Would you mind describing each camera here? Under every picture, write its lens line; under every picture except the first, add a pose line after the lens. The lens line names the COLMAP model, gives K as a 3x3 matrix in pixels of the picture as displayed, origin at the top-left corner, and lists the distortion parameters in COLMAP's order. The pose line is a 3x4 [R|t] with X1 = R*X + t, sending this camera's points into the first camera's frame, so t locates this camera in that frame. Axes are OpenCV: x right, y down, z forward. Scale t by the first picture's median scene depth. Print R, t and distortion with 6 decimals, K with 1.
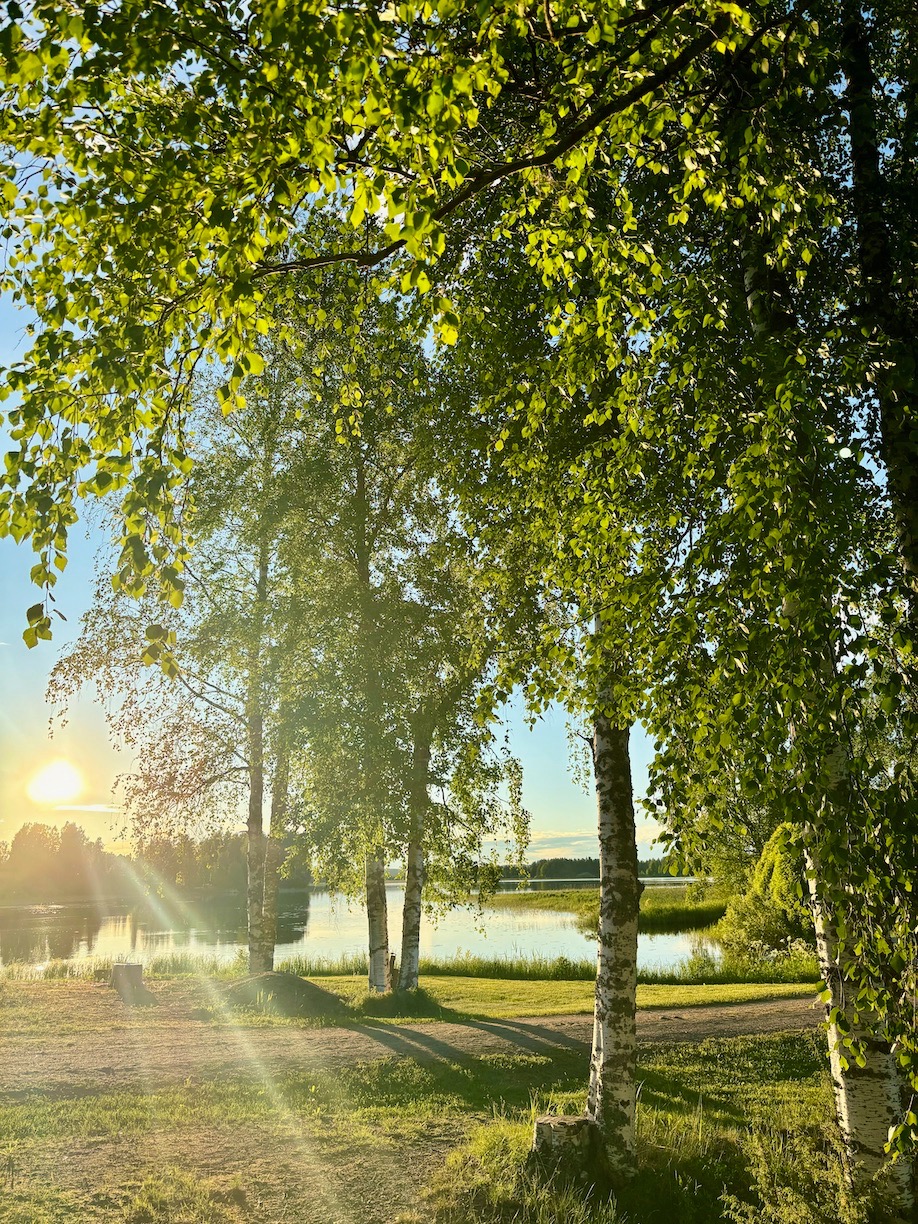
lens RADIAL K [[929.3, 0, 455.0], [0, 929.3, 613.7], [0, 0, 1]] dist [0.005042, 0.000865]
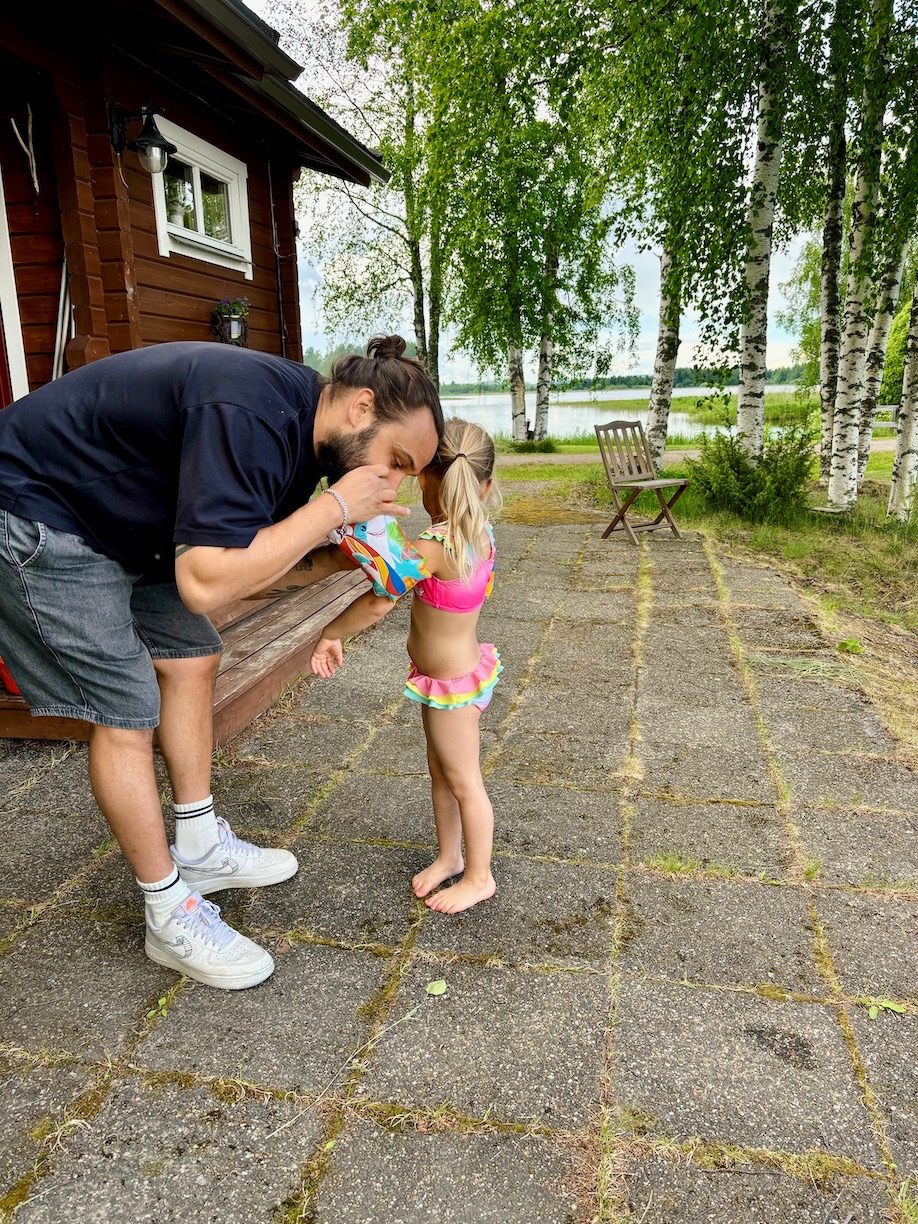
lens RADIAL K [[929.3, 0, 454.6], [0, 929.3, 614.5], [0, 0, 1]] dist [0.005042, 0.000865]
pose [[0.989880, 0.027395, -0.139241, 0.021331], [0.046402, 0.864770, 0.500020, -0.070029], [0.134109, -0.501421, 0.854747, -0.305578]]
